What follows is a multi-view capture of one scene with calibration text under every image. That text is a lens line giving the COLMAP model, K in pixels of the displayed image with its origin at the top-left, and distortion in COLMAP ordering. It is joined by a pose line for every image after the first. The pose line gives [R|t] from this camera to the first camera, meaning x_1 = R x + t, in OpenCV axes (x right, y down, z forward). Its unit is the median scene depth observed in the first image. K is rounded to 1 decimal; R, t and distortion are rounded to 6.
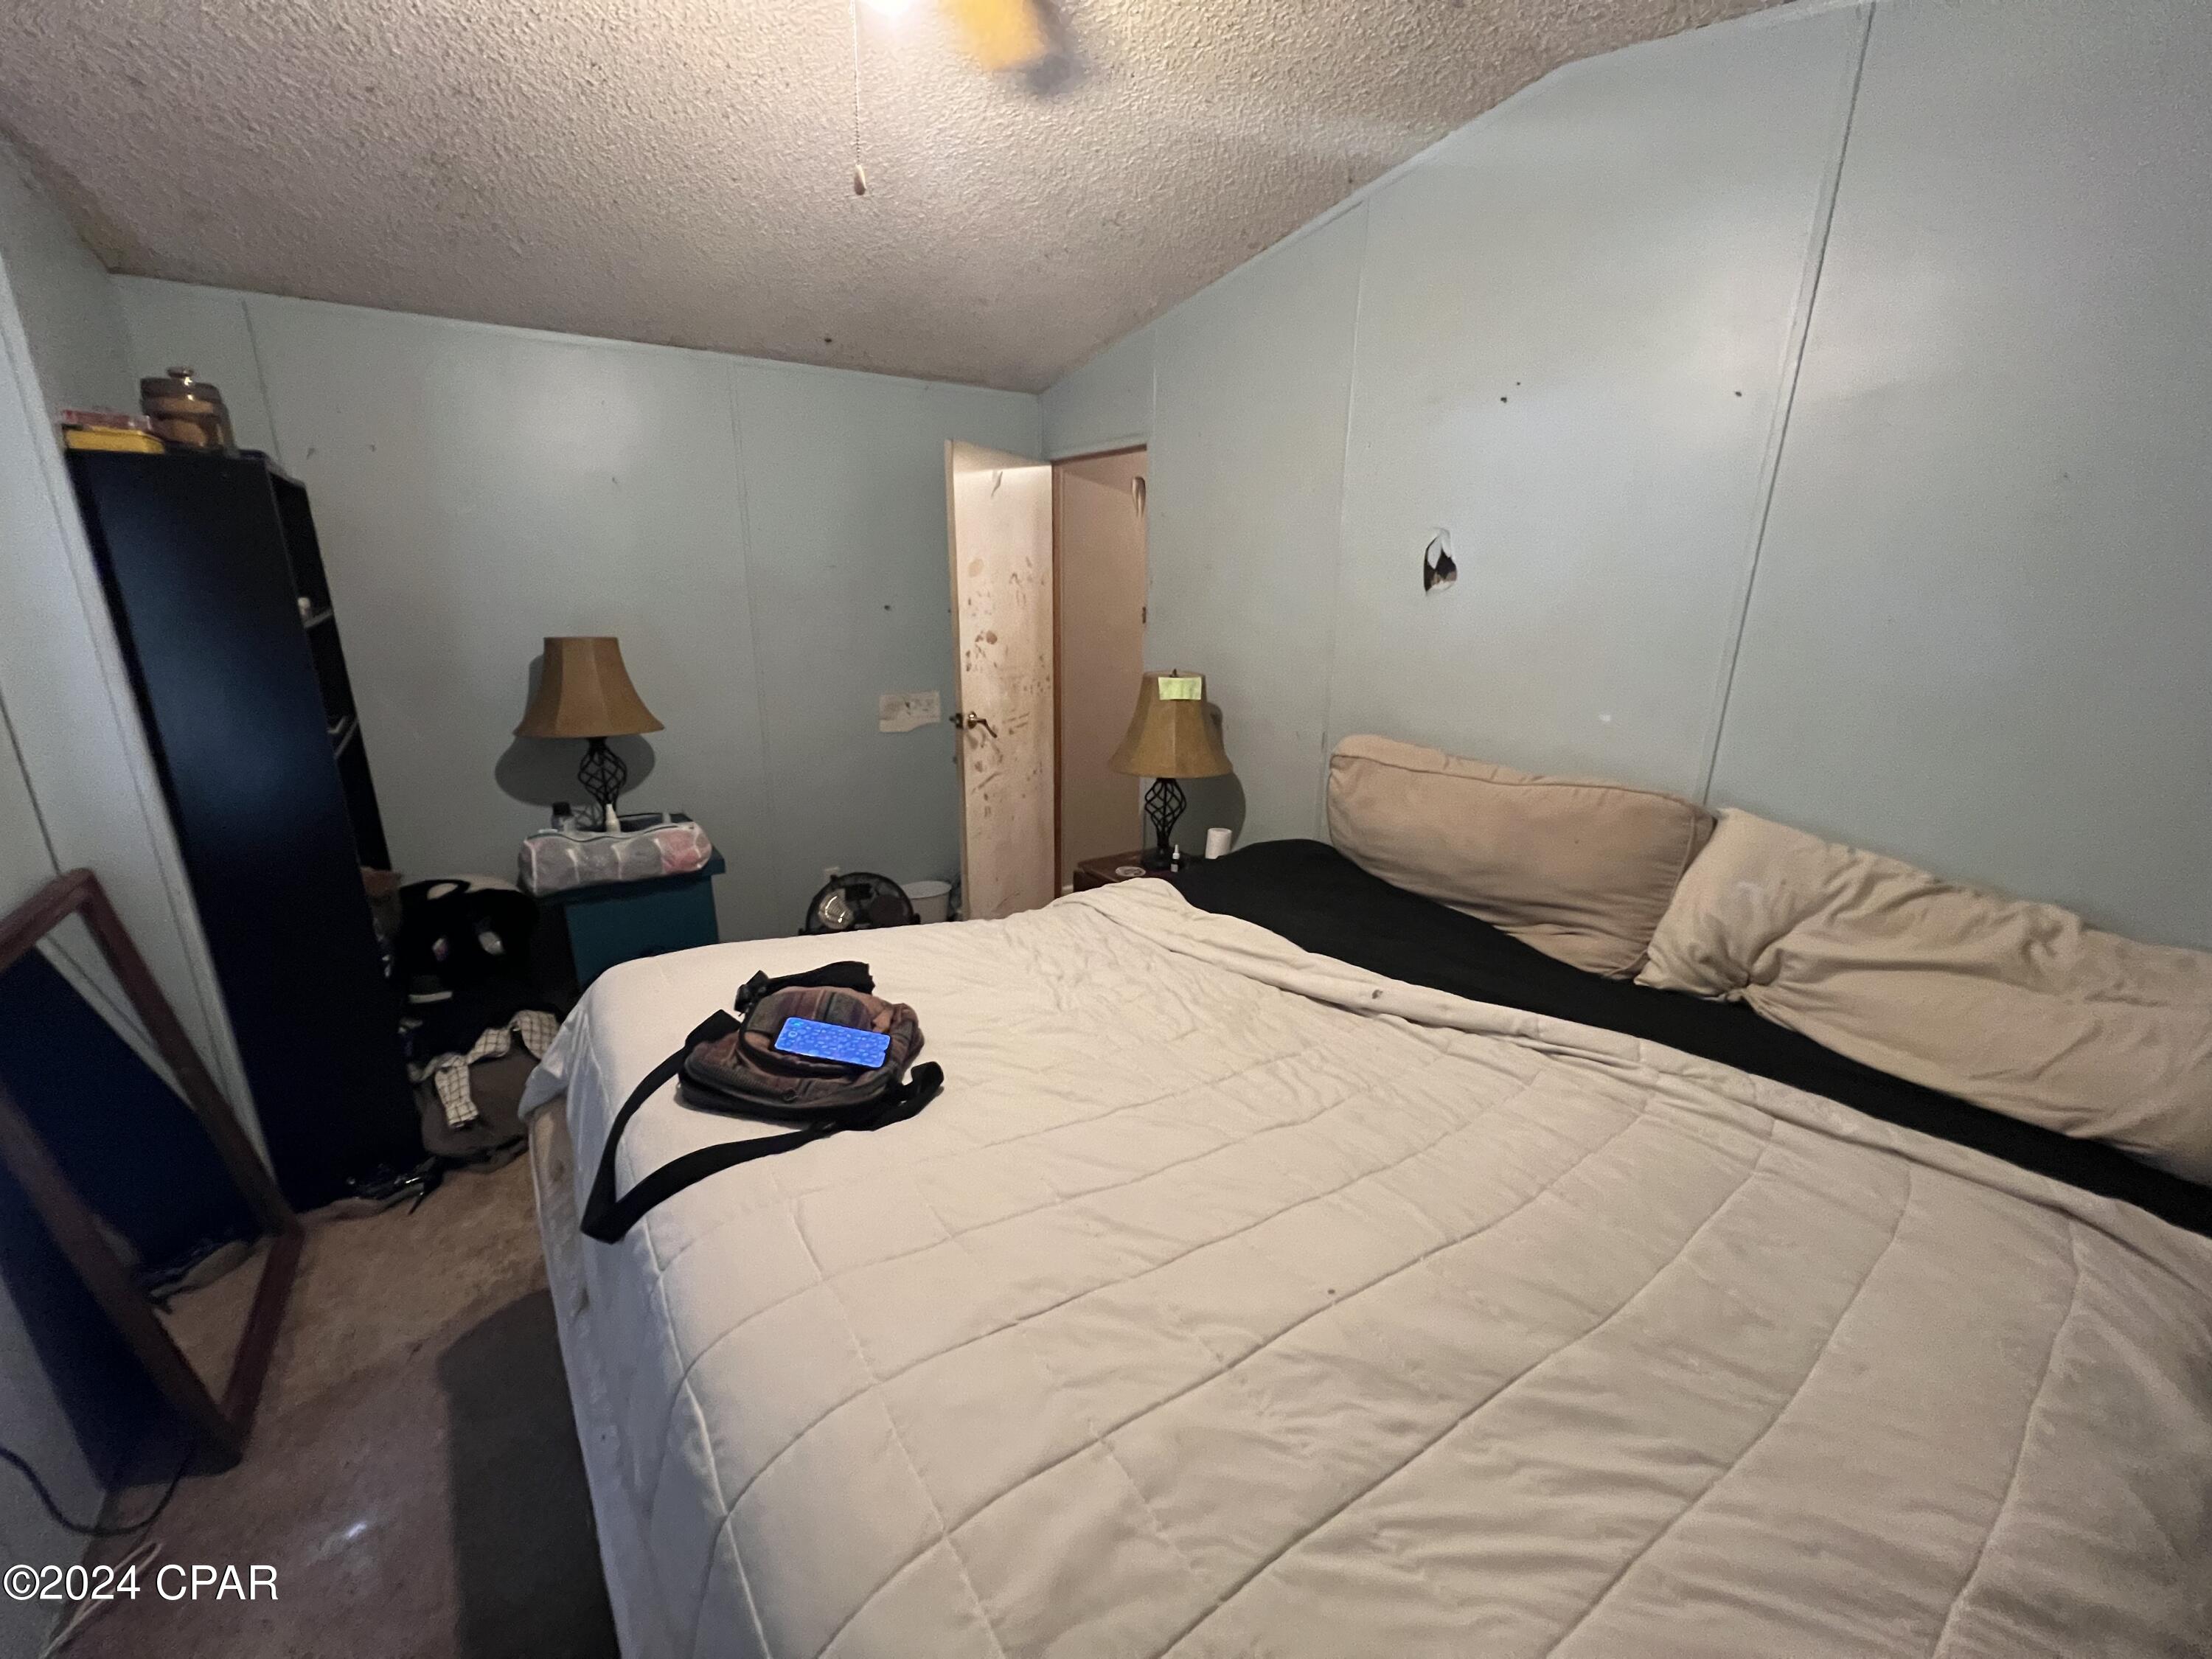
lens RADIAL K [[871.3, 0, 1106.0], [0, 871.3, 829.5], [0, 0, 1]] dist [-0.000398, -0.000041]
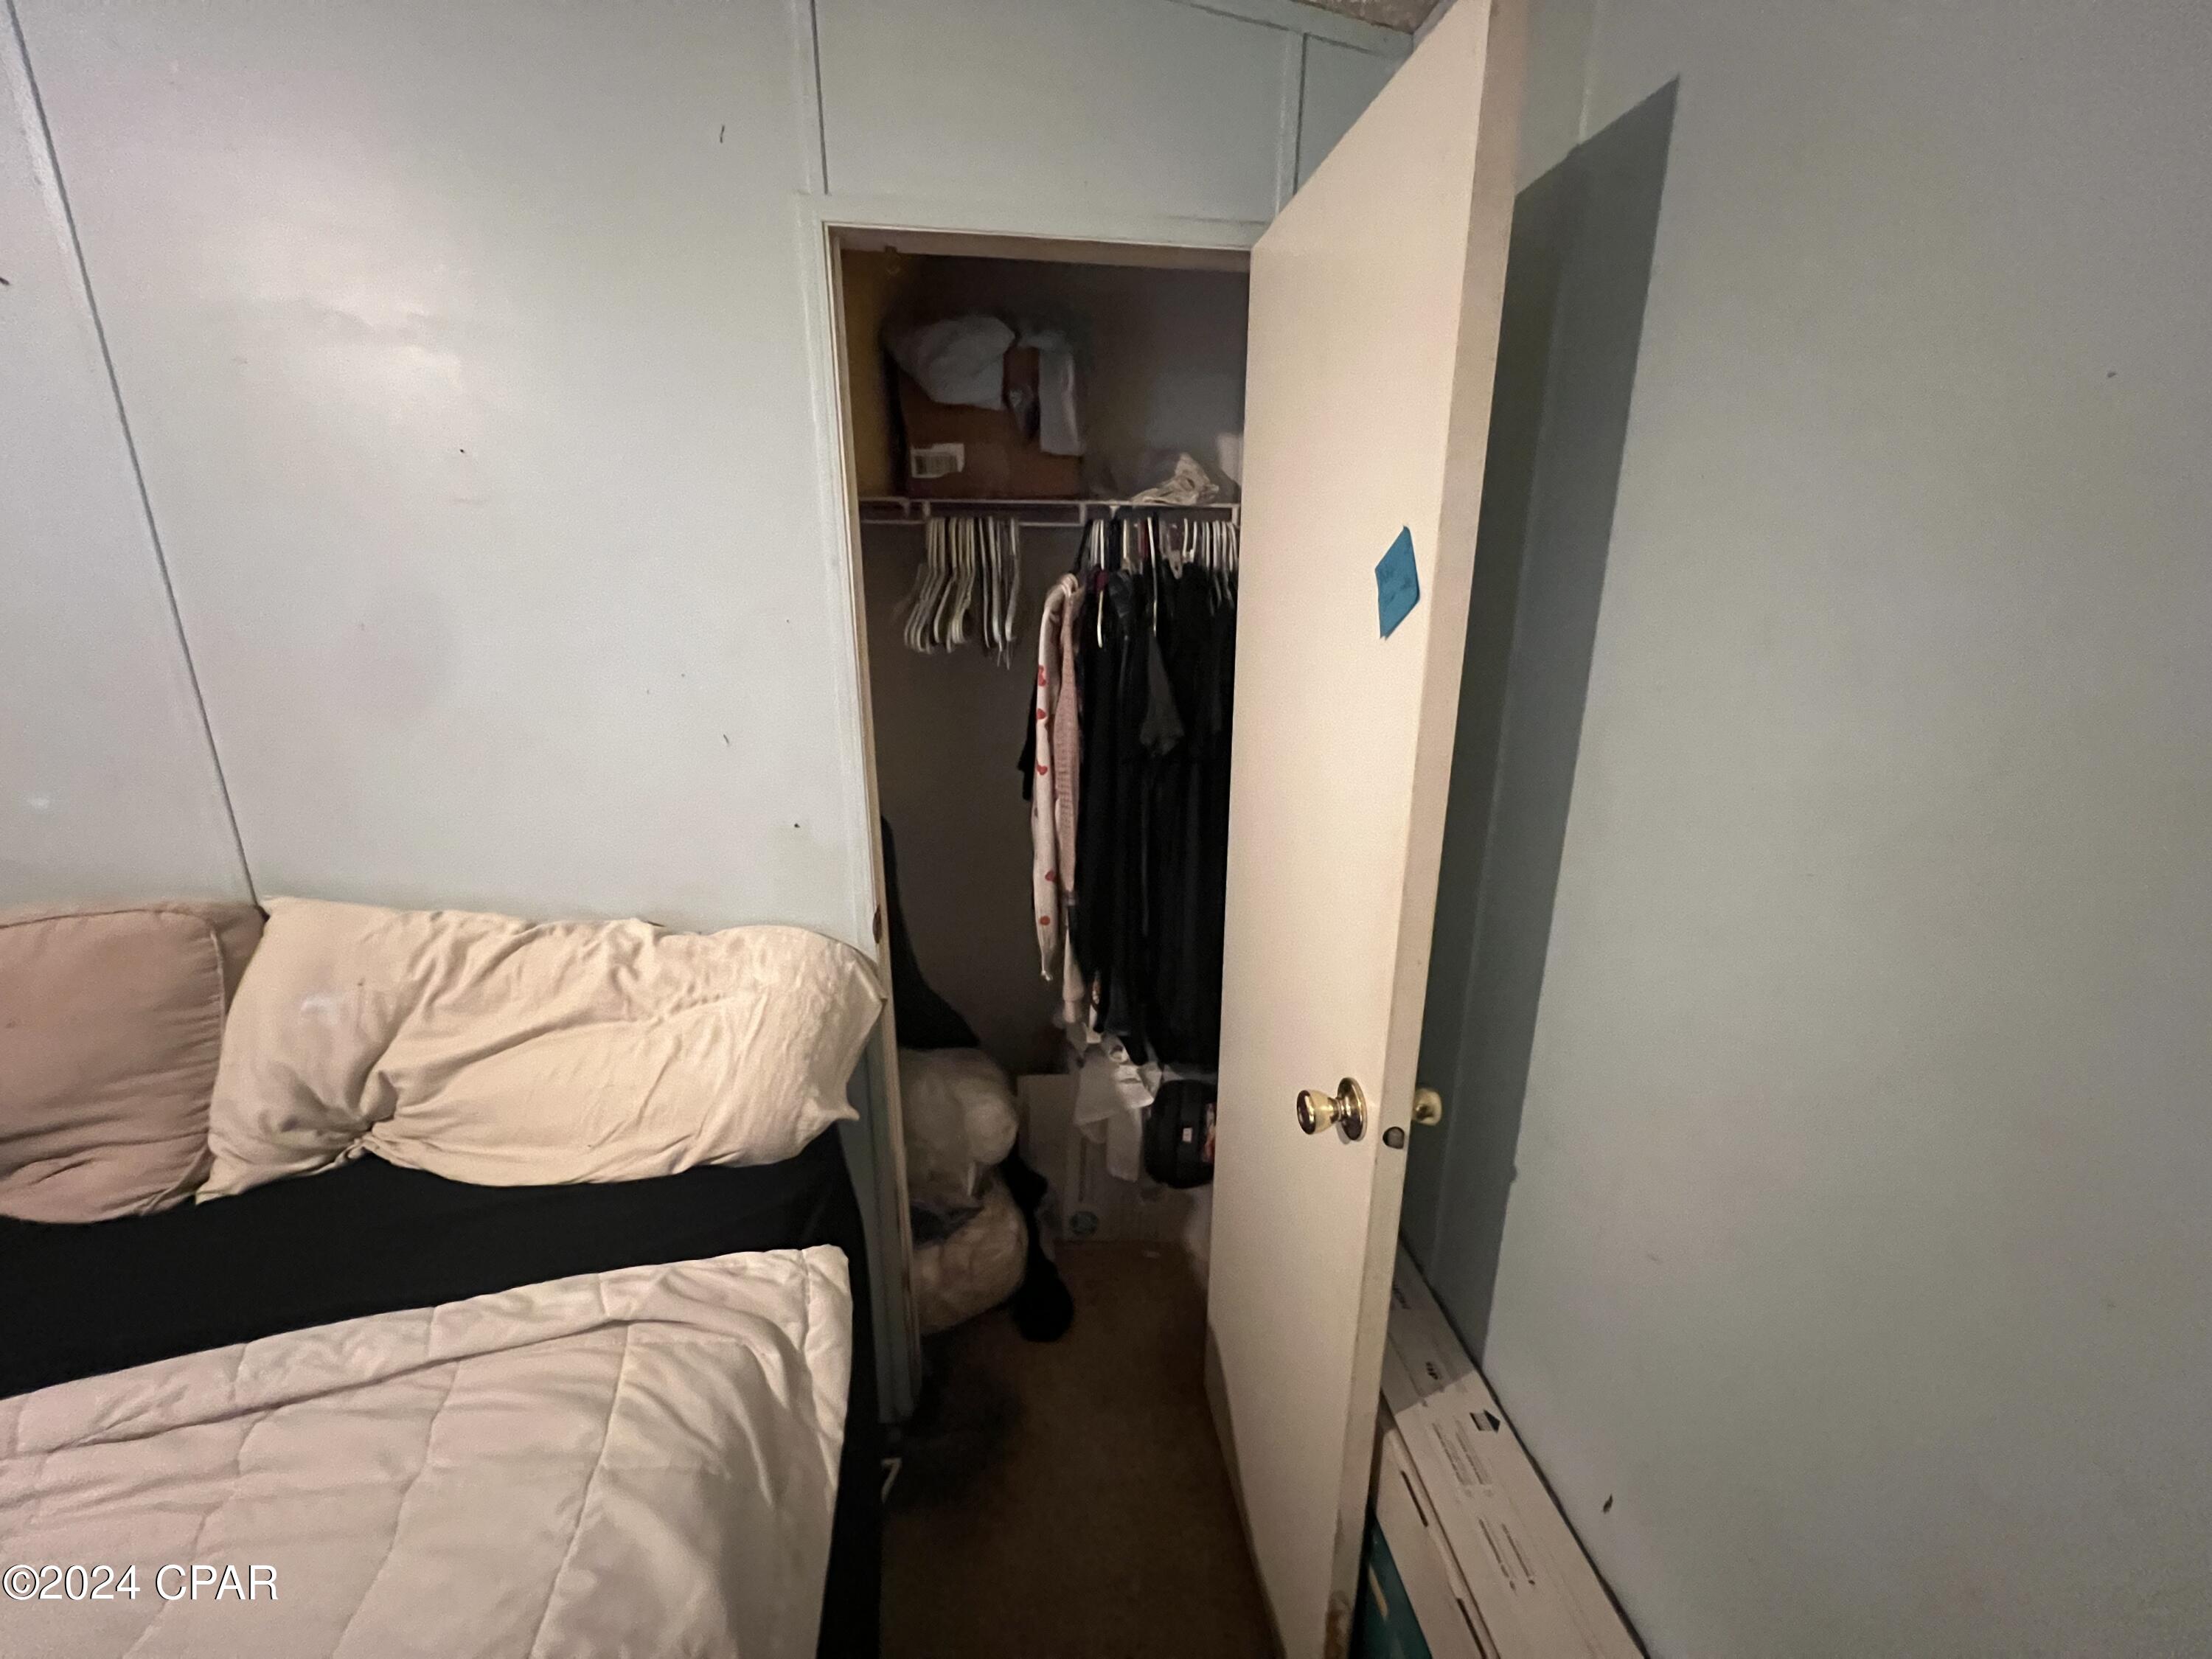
lens RADIAL K [[890.7, 0, 1106.0], [0, 890.7, 829.5], [0, 0, 1]] dist [-0.002595, -0.000821]
pose [[0.468700, -0.250961, 0.846959, 0.475337], [0.248206, 0.957583, 0.146385, -0.017869], [-0.847770, 0.141610, 0.511109, 0.060328]]
